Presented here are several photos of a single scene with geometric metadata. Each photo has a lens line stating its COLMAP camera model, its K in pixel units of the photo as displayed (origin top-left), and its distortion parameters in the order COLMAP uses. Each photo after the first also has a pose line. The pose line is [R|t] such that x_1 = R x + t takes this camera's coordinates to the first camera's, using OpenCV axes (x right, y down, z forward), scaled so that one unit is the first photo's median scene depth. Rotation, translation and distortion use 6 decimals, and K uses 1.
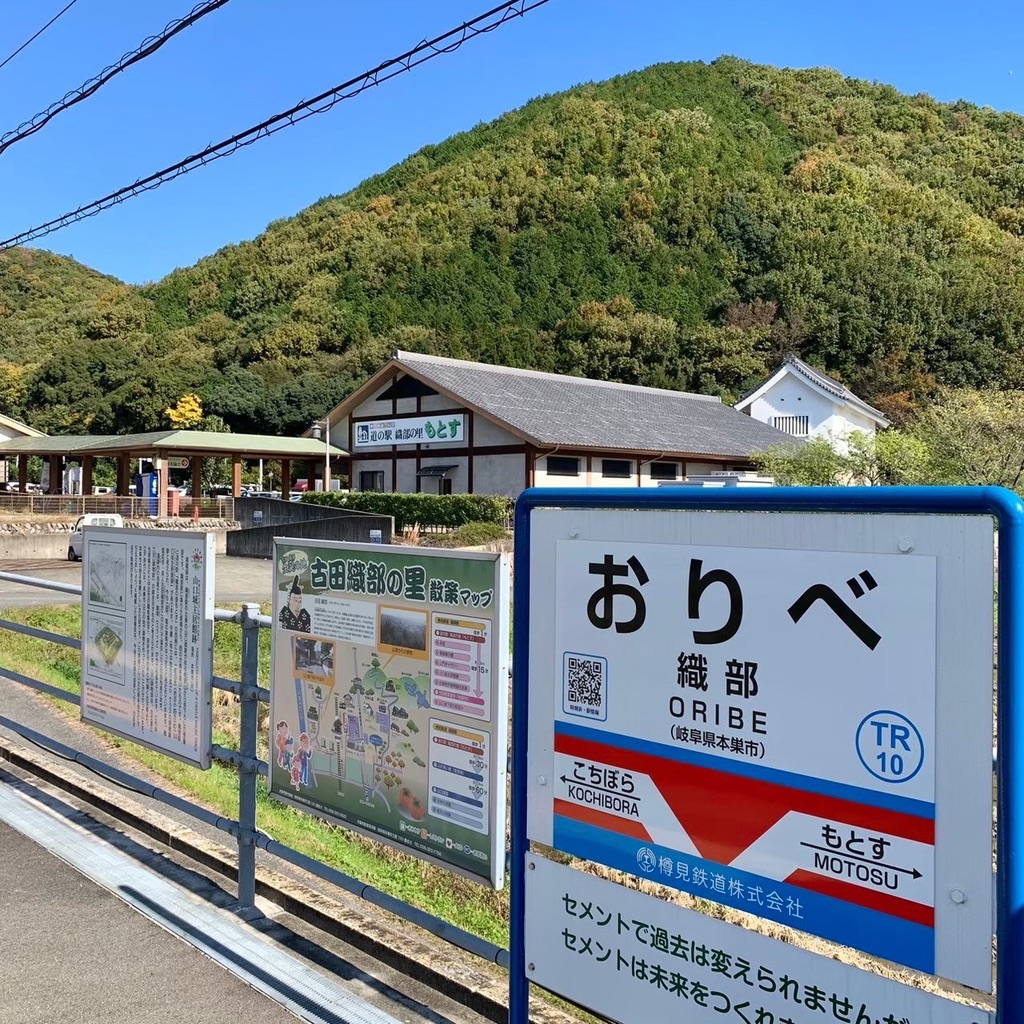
lens RADIAL K [[1414.7, 0, 512.0], [0, 1414.7, 512.0], [0, 0, 1]] dist [0.026582, -0.013828]
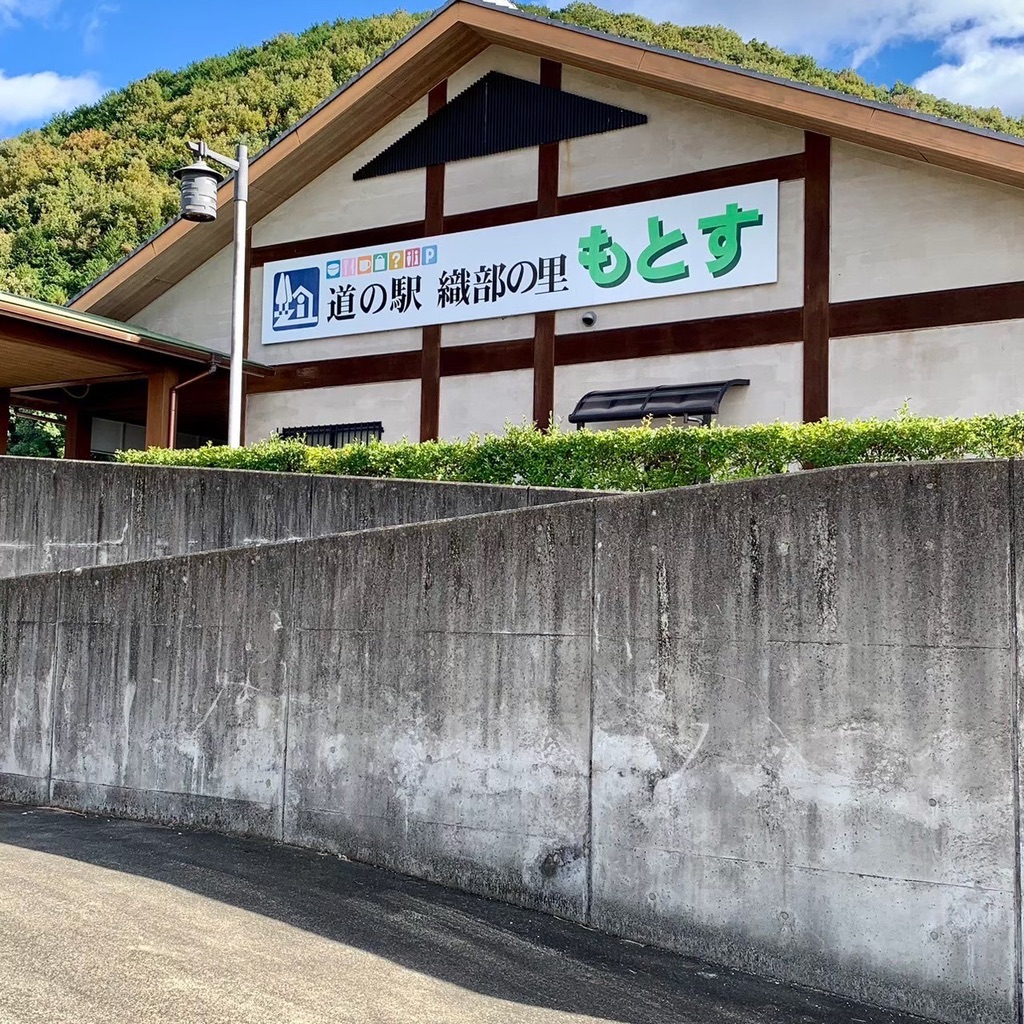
lens RADIAL K [[1414.7, 0, 512.0], [0, 1414.7, 512.0], [0, 0, 1]] dist [0.026582, -0.013828]
pose [[0.965911, 0.034077, 0.256621, -0.137704], [-0.010971, 0.995796, -0.090938, 0.014086], [-0.258641, 0.085023, 0.962224, 0.727569]]
